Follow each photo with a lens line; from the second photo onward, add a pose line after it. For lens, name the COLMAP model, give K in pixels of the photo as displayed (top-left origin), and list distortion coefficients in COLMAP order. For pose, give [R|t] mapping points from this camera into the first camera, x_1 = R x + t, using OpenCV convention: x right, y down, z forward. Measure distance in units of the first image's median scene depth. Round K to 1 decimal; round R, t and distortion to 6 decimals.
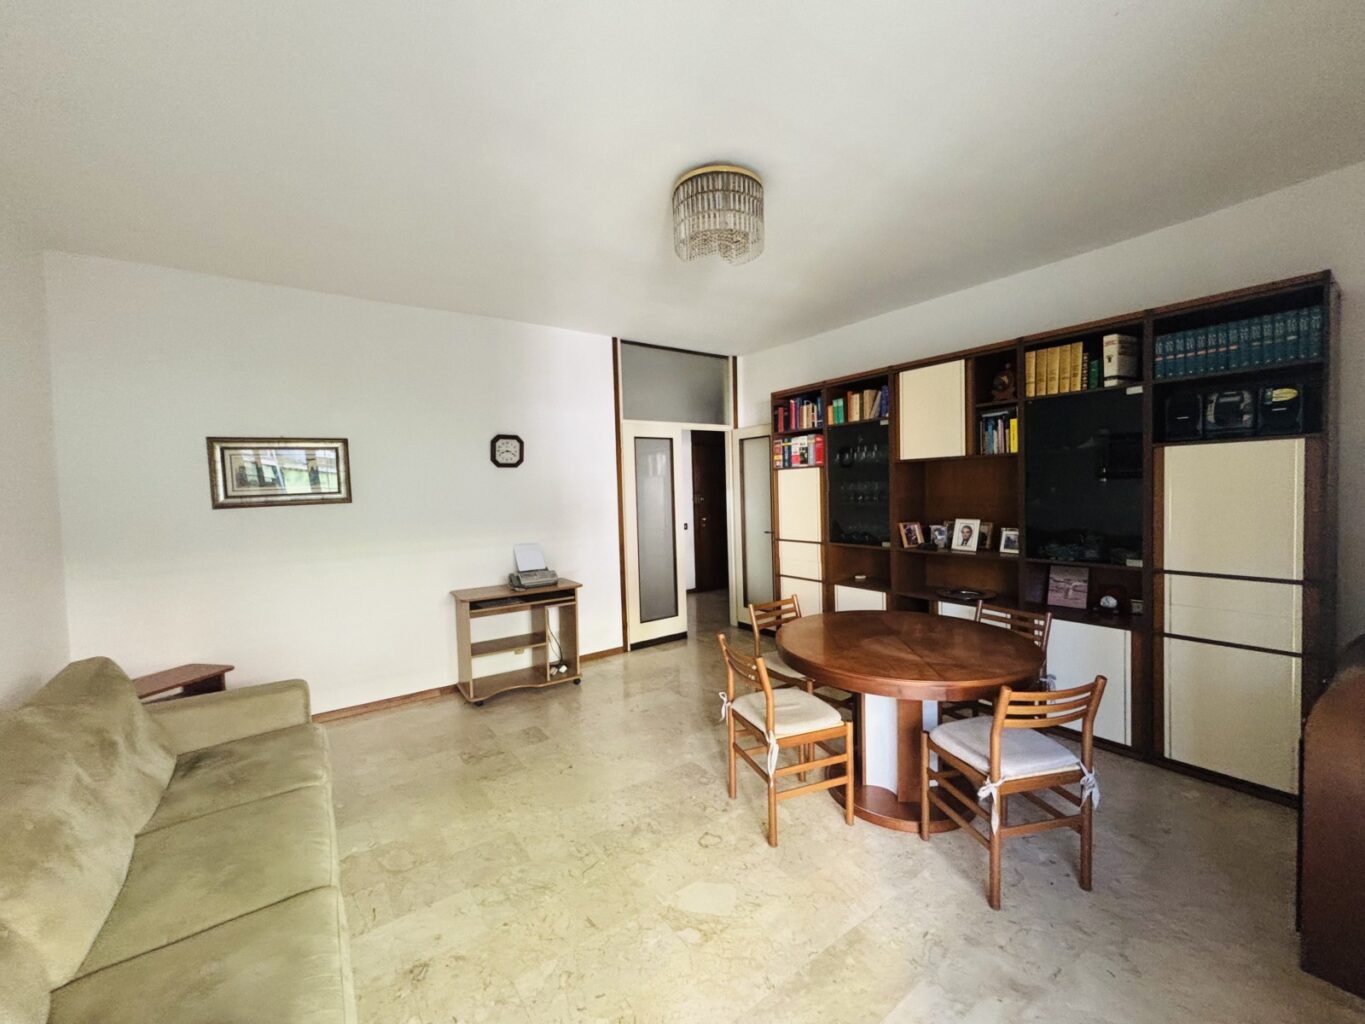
lens RADIAL K [[546.9, 0, 682.2], [0, 546.9, 508.9], [0, 0, 1]] dist [0.003069, -0.000378]
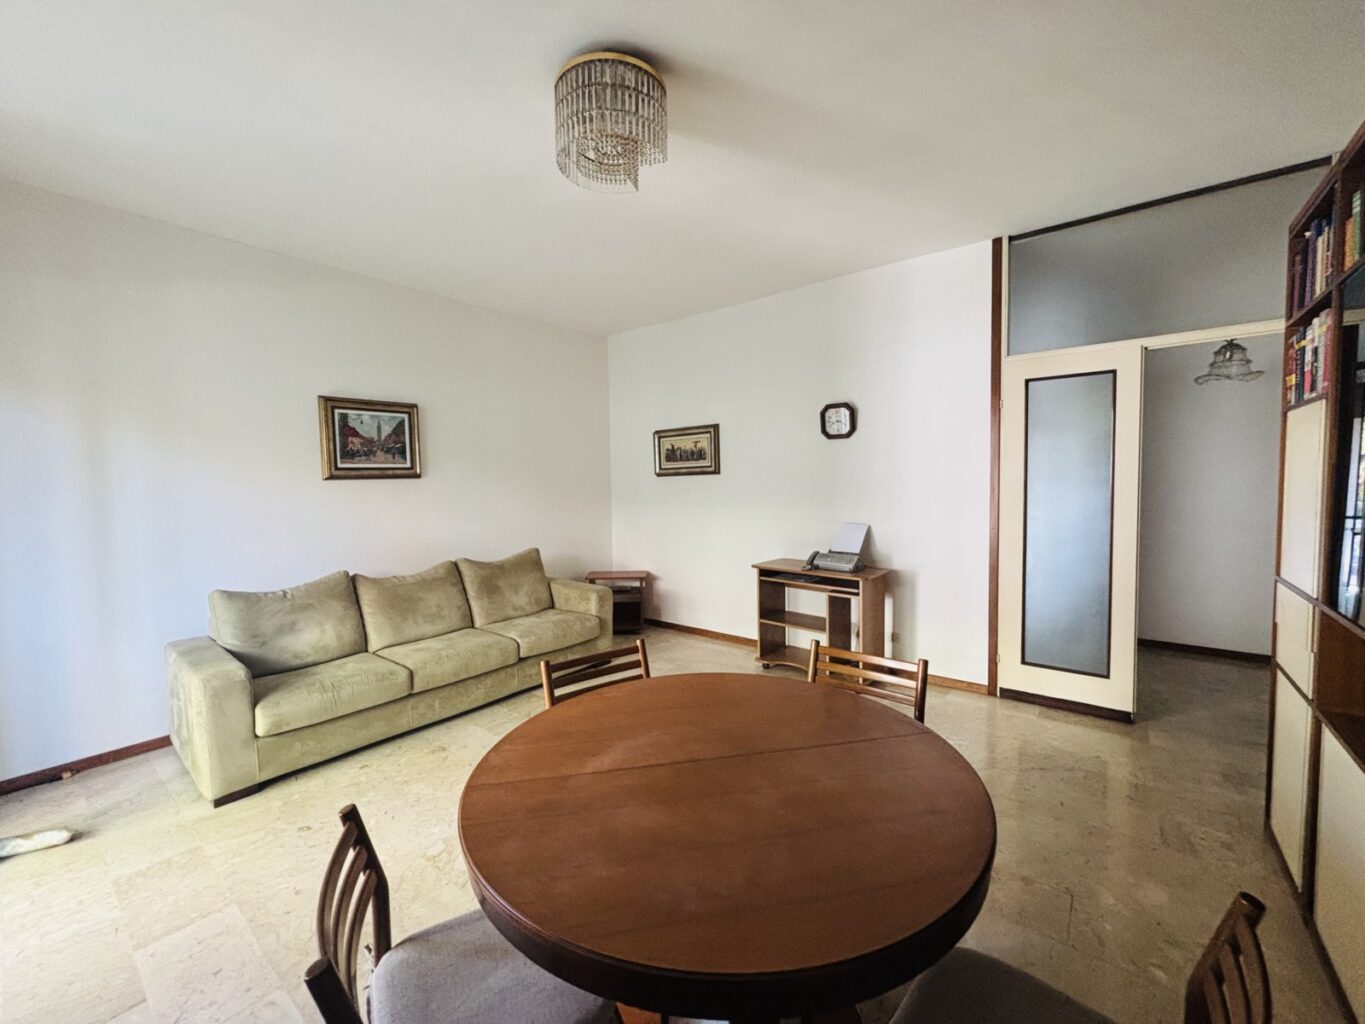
lens RADIAL K [[546.9, 0, 682.2], [0, 546.9, 508.9], [0, 0, 1]] dist [0.003069, -0.000378]
pose [[0.267172, 0.075995, -0.960647, 0.572942], [-0.026503, 0.997088, 0.071507, -0.018695], [0.963284, 0.006356, 0.268409, 0.556934]]
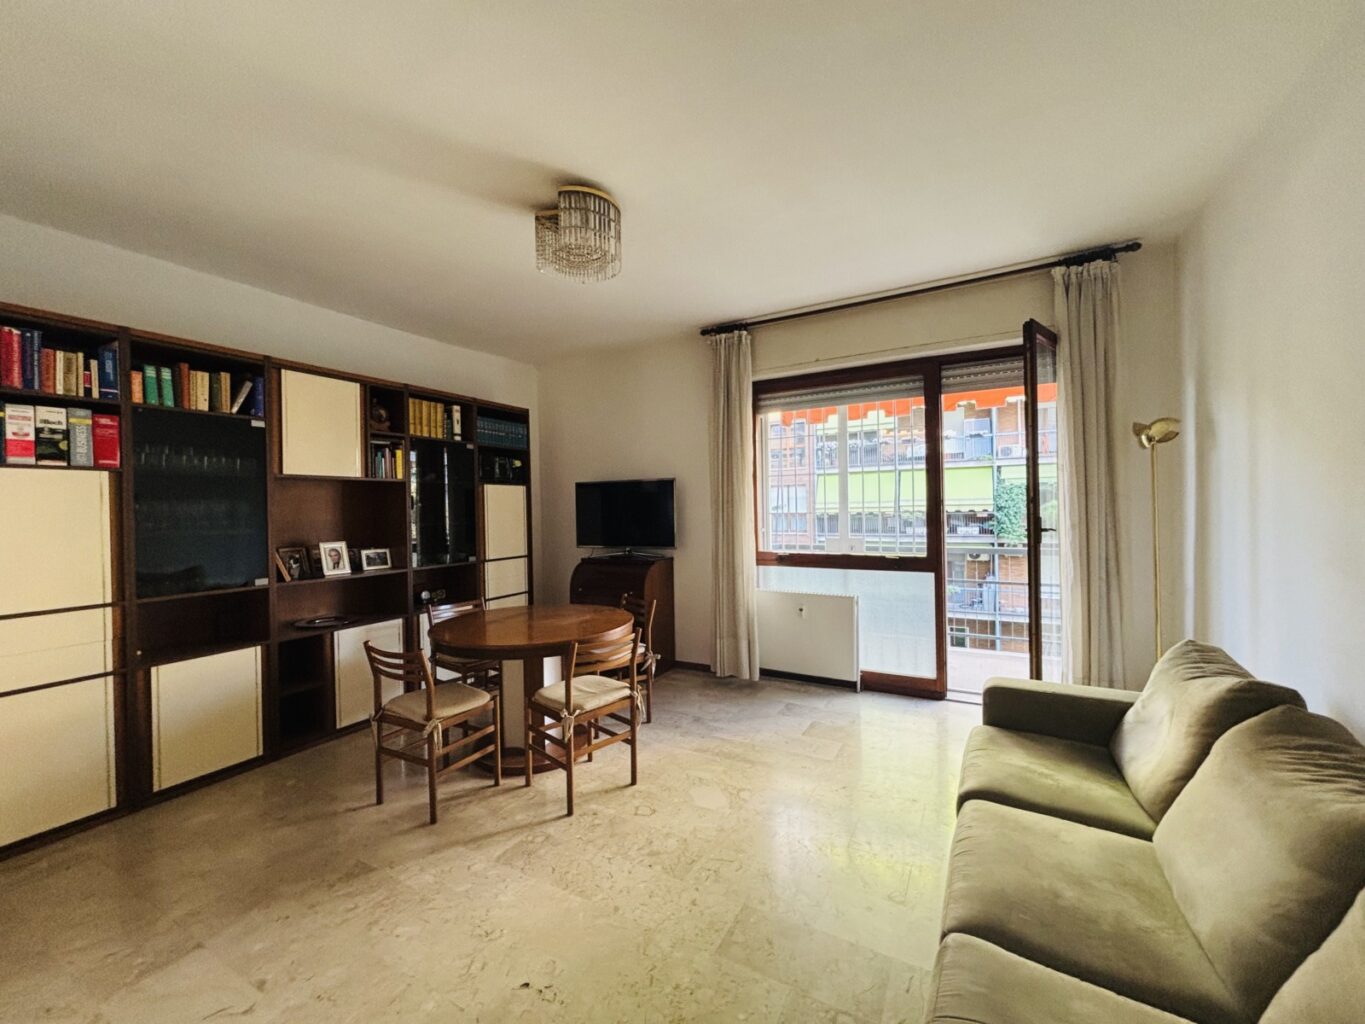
lens RADIAL K [[546.9, 0, 682.2], [0, 546.9, 508.9], [0, 0, 1]] dist [0.003069, -0.000378]
pose [[-0.415868, 0.035921, 0.908715, -0.597940], [0.065713, 0.997795, -0.009369, 0.009419], [-0.907048, 0.055818, -0.417312, 0.809588]]
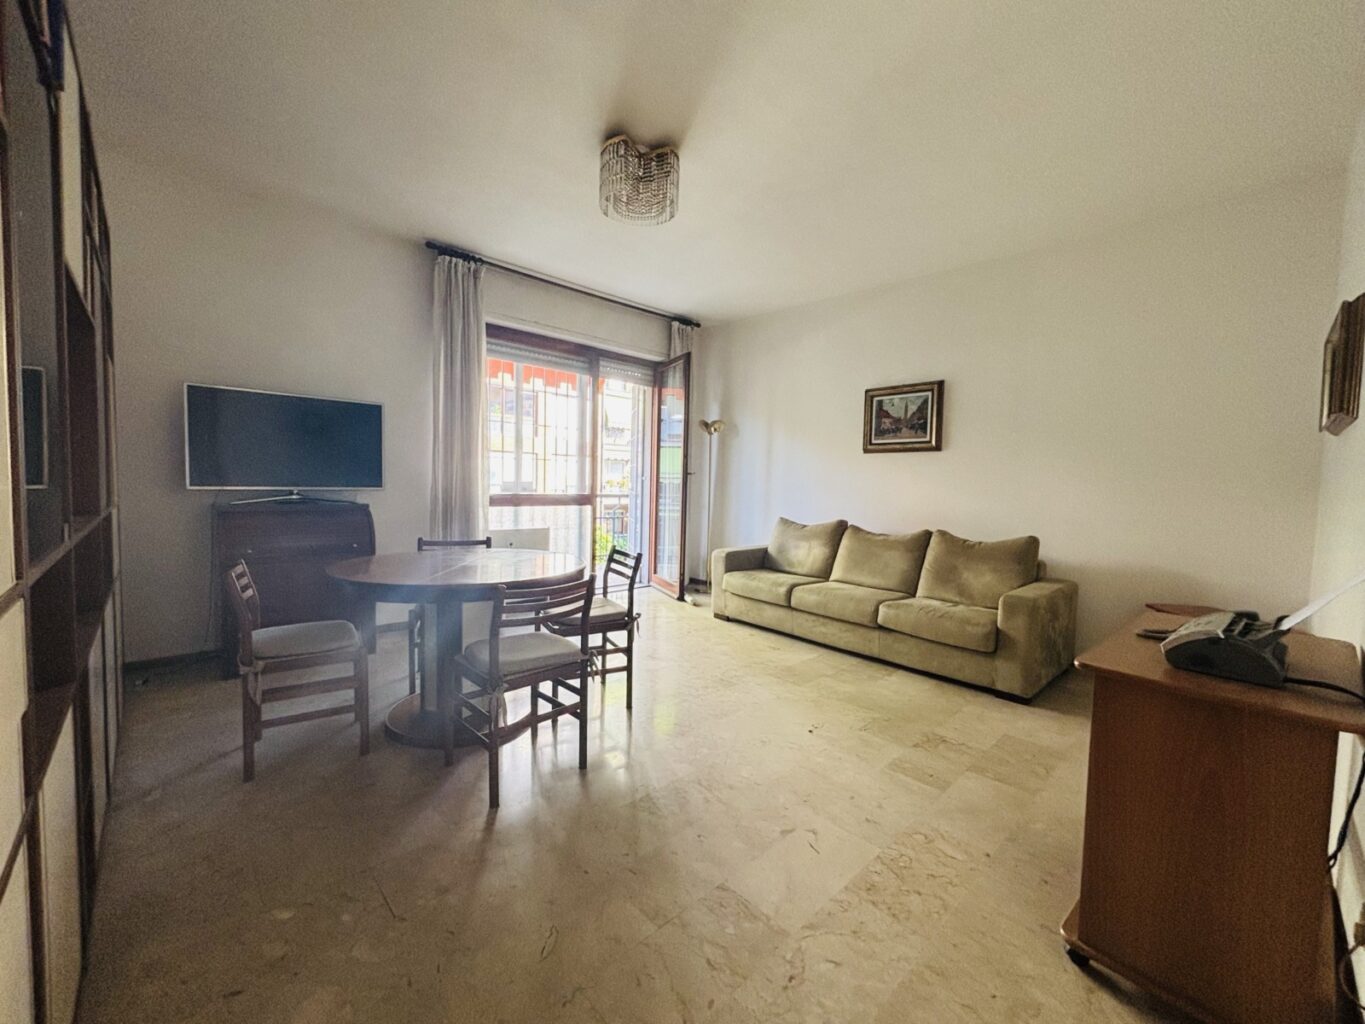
lens RADIAL K [[546.9, 0, 682.2], [0, 546.9, 508.9], [0, 0, 1]] dist [0.003069, -0.000378]
pose [[-0.991744, 0.010373, -0.127817, 0.082986], [-0.001638, 0.995617, 0.093509, 0.024823], [0.128227, 0.092946, -0.987380, 1.382102]]
